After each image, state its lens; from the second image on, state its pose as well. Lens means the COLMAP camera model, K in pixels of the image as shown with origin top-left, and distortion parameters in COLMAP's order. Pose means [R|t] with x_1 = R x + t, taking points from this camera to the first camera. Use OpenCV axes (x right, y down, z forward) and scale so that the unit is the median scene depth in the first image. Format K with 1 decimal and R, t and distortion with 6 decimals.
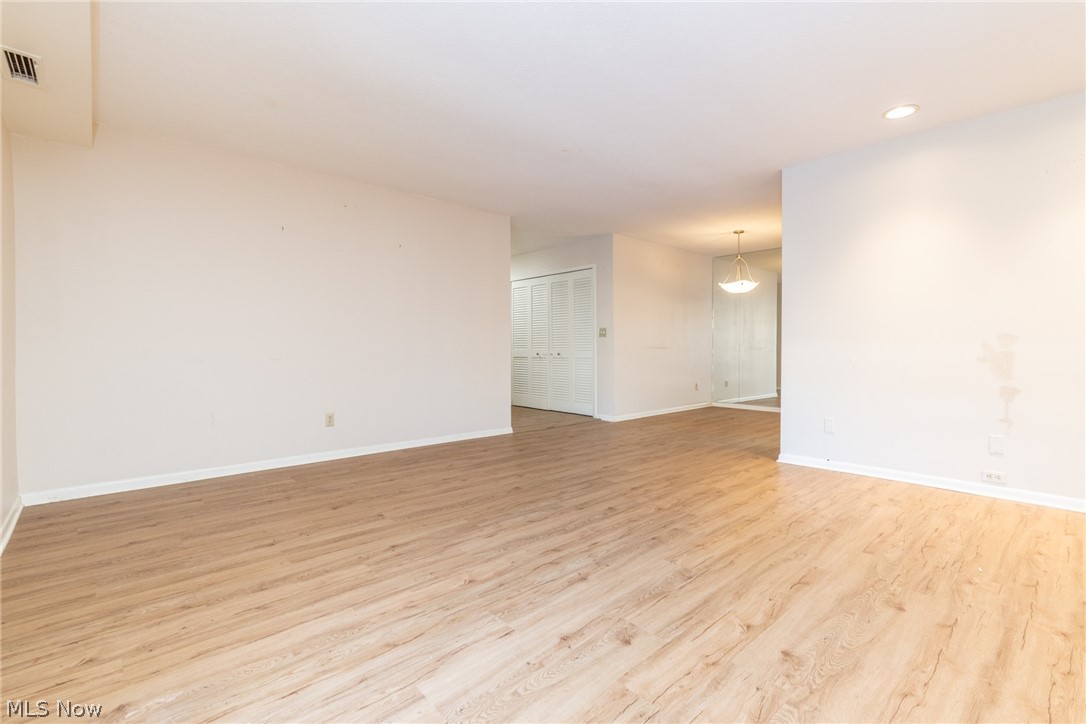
lens RADIAL K [[470.9, 0, 535.7], [0, 470.9, 357.7], [0, 0, 1]] dist [0.004188, -0.000979]
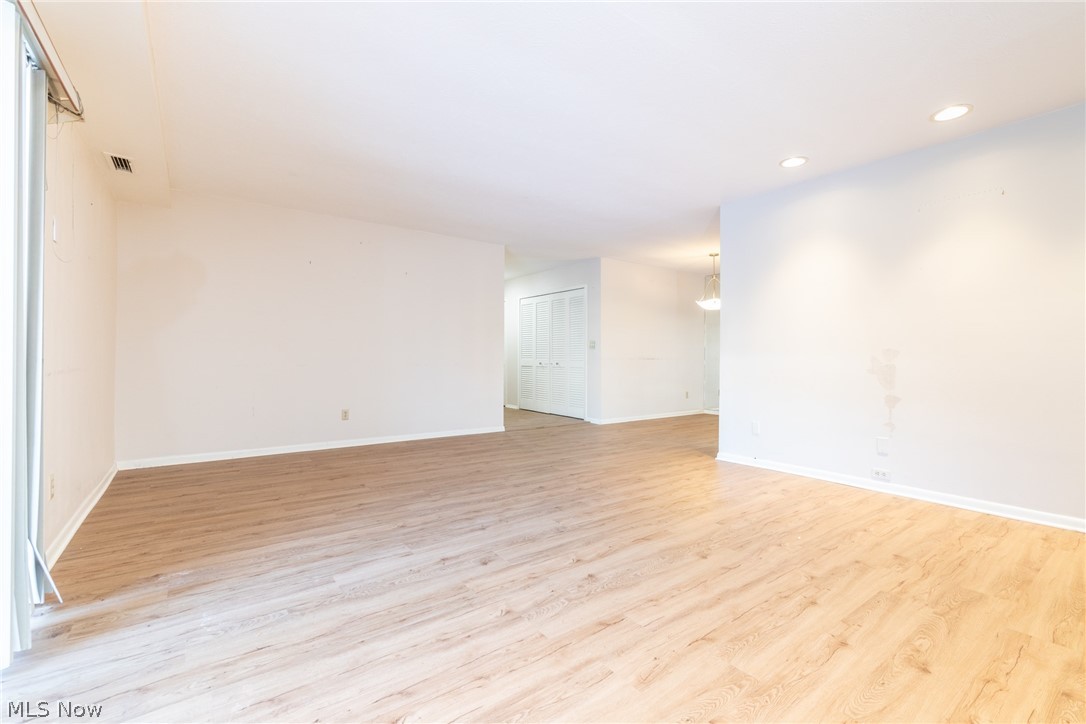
lens RADIAL K [[470.9, 0, 552.9], [0, 470.9, 358.0], [0, 0, 1]] dist [0.004188, -0.000979]
pose [[0.994712, 0.008338, -0.102368, 0.306270], [-0.010336, 0.999766, -0.019000, 0.000722], [0.102186, 0.019957, 0.994565, -0.237826]]
